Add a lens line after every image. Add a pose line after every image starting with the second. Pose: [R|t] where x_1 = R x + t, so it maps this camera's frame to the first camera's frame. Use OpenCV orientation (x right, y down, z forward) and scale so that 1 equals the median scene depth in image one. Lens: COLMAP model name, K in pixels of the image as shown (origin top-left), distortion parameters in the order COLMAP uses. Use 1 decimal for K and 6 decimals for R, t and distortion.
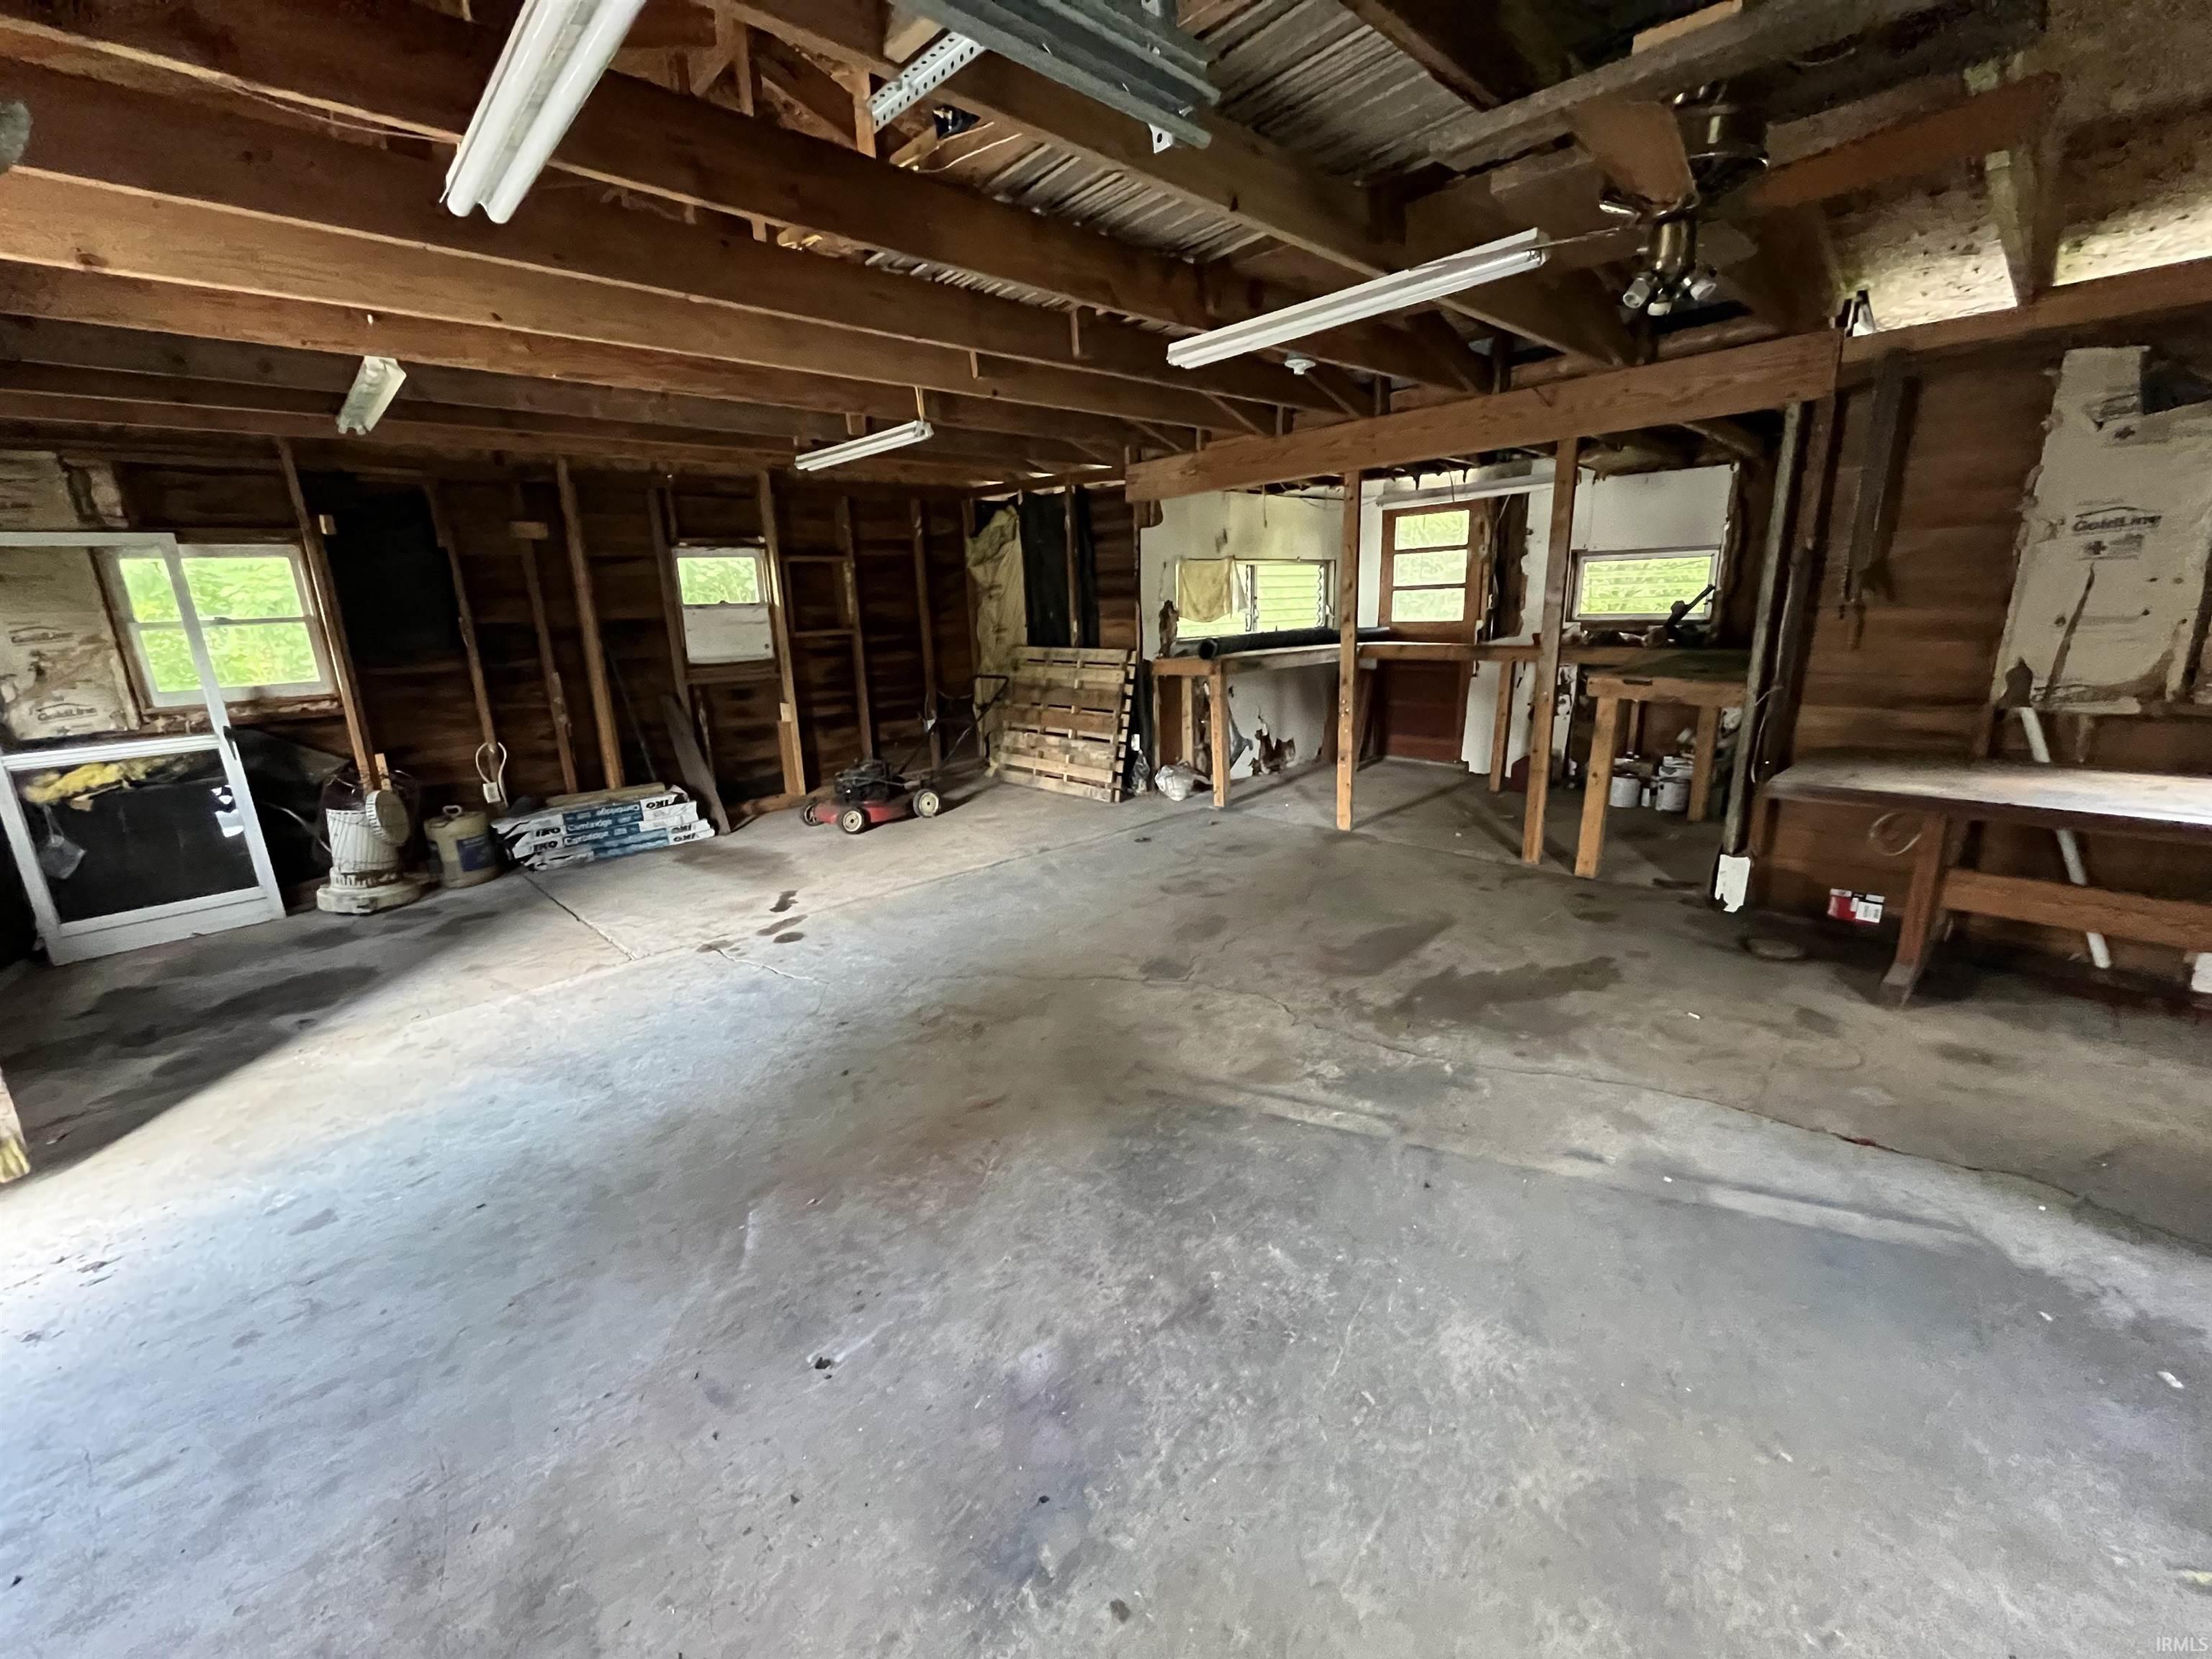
lens RADIAL K [[894.5, 0, 1099.8], [0, 894.5, 830.3], [0, 0, 1]] dist [-0.004507, 0.000718]
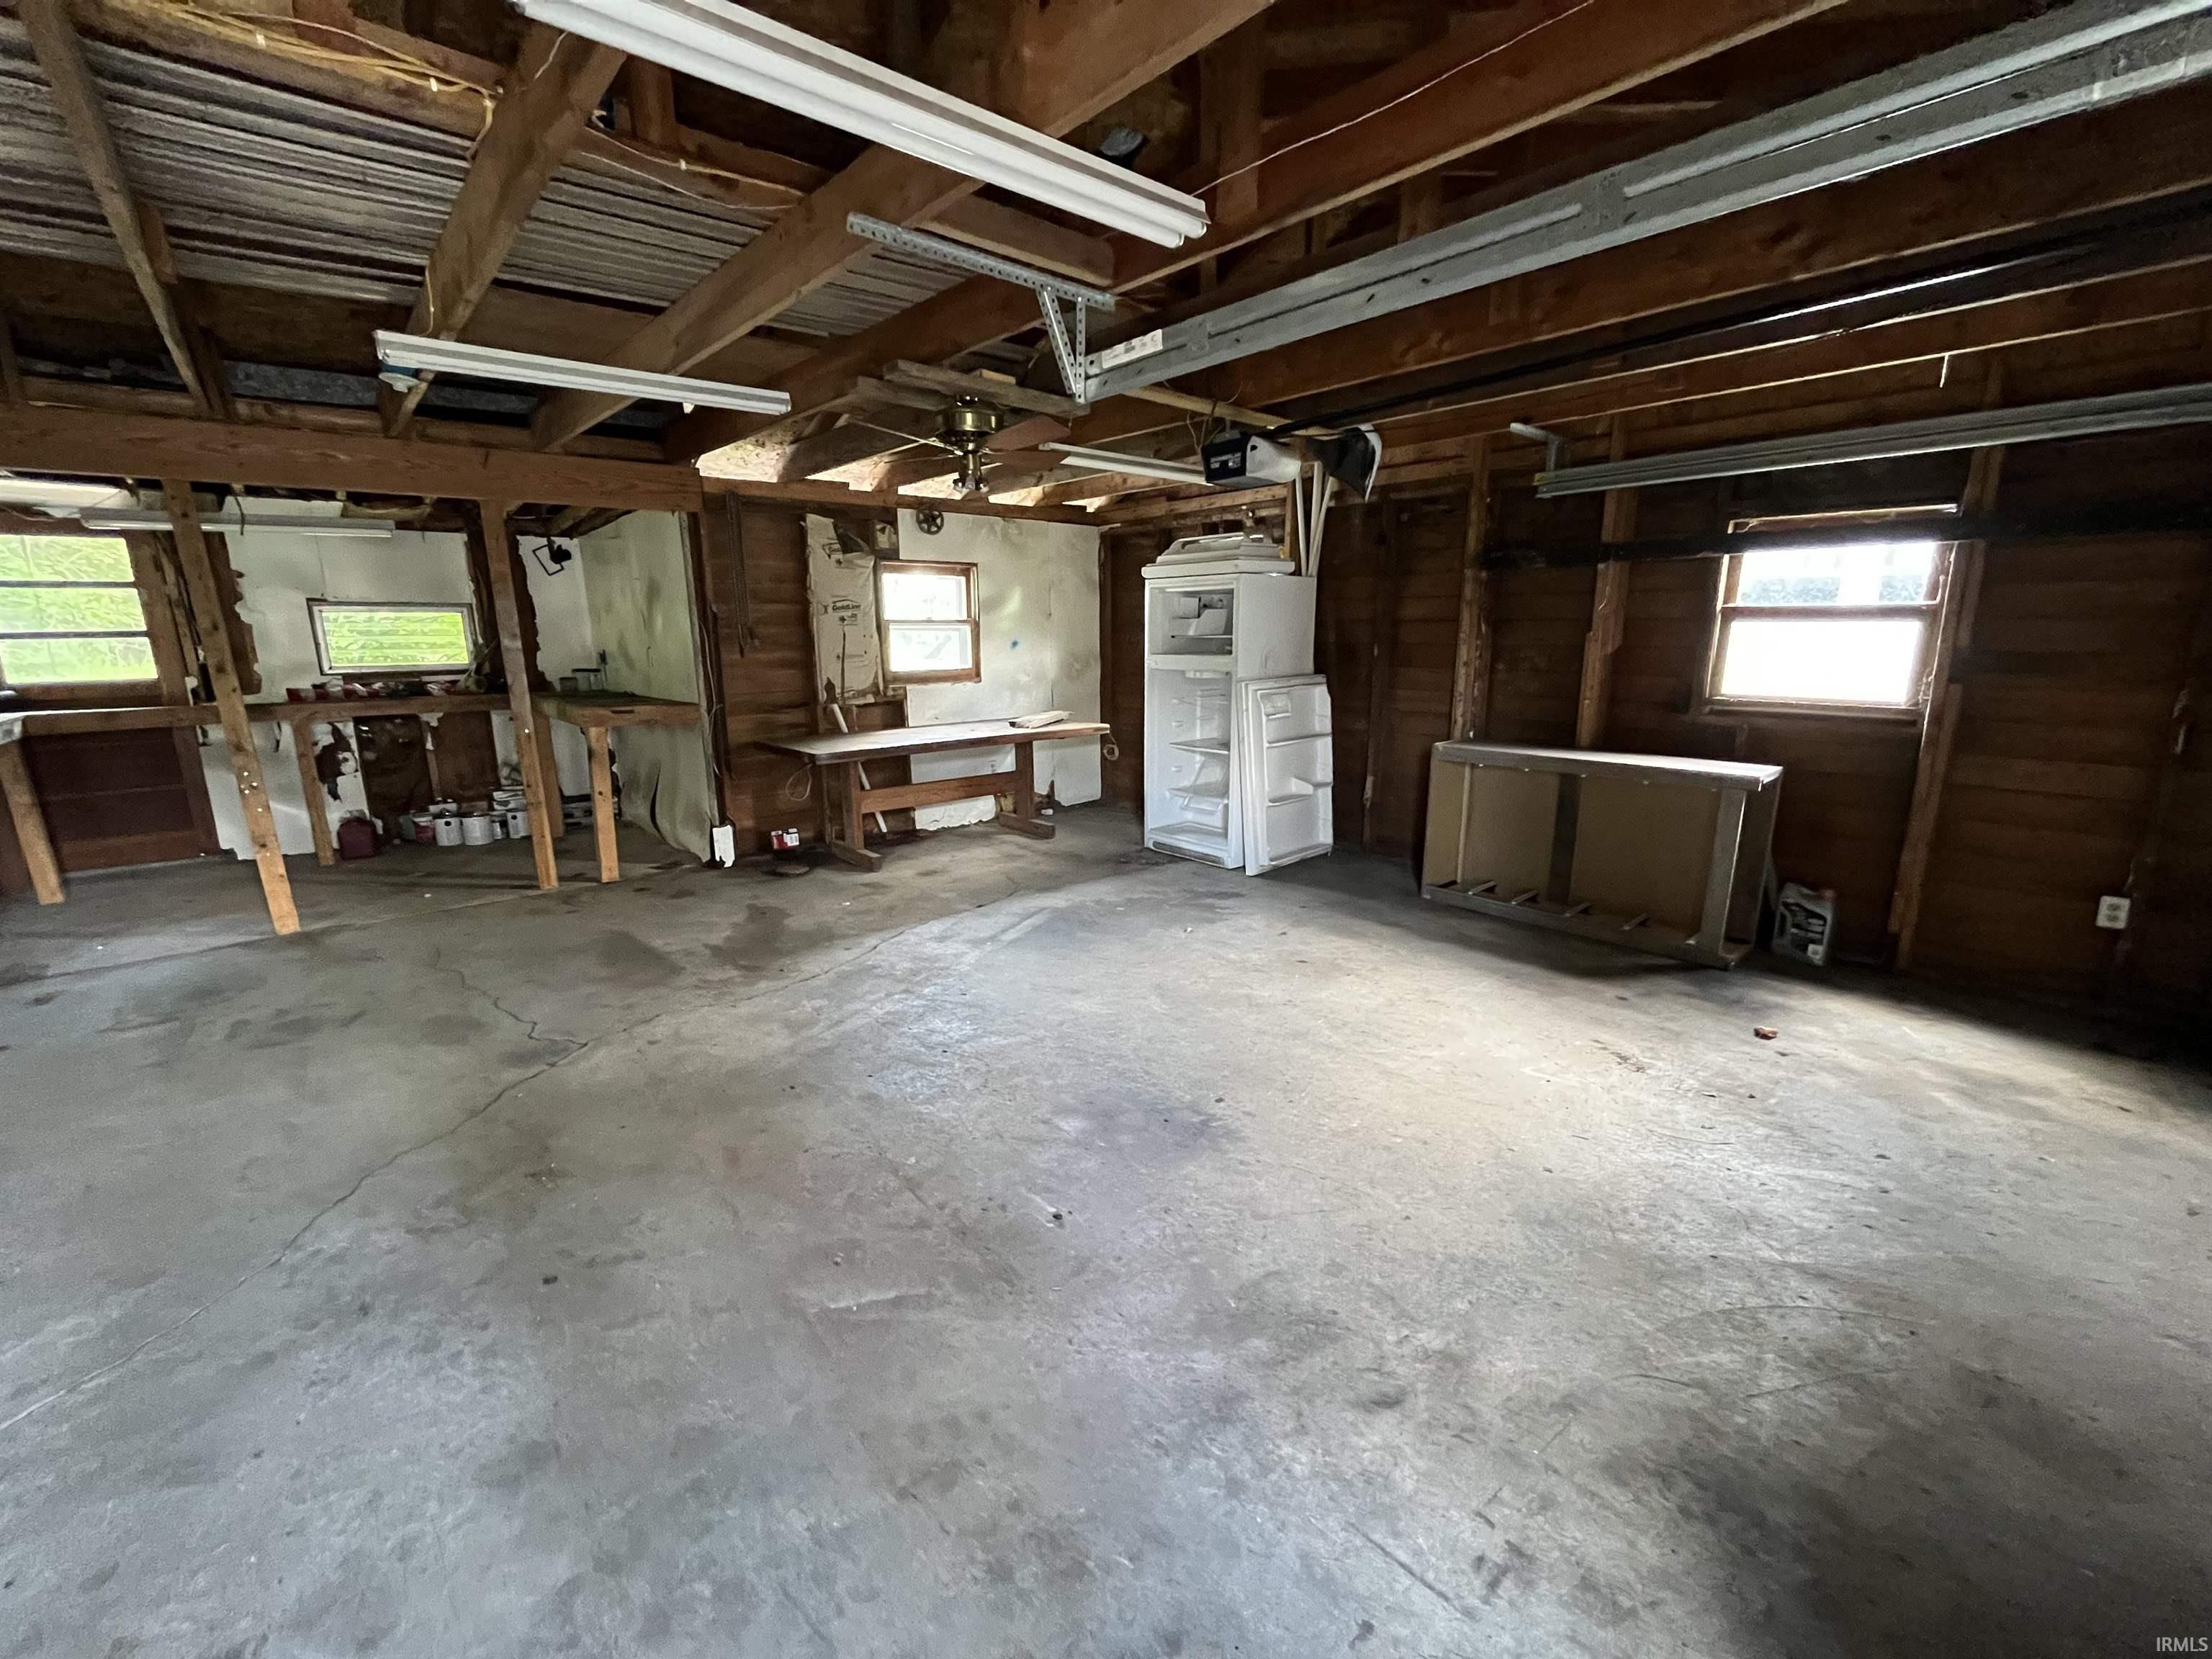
lens RADIAL K [[894.5, 0, 1098.4], [0, 894.5, 834.3], [0, 0, 1]] dist [-0.004507, 0.000718]
pose [[0.035428, -0.190019, 0.981141, -0.787463], [0.256751, 0.950535, 0.174820, -0.065240], [-0.965828, 0.245715, 0.082463, 0.386734]]
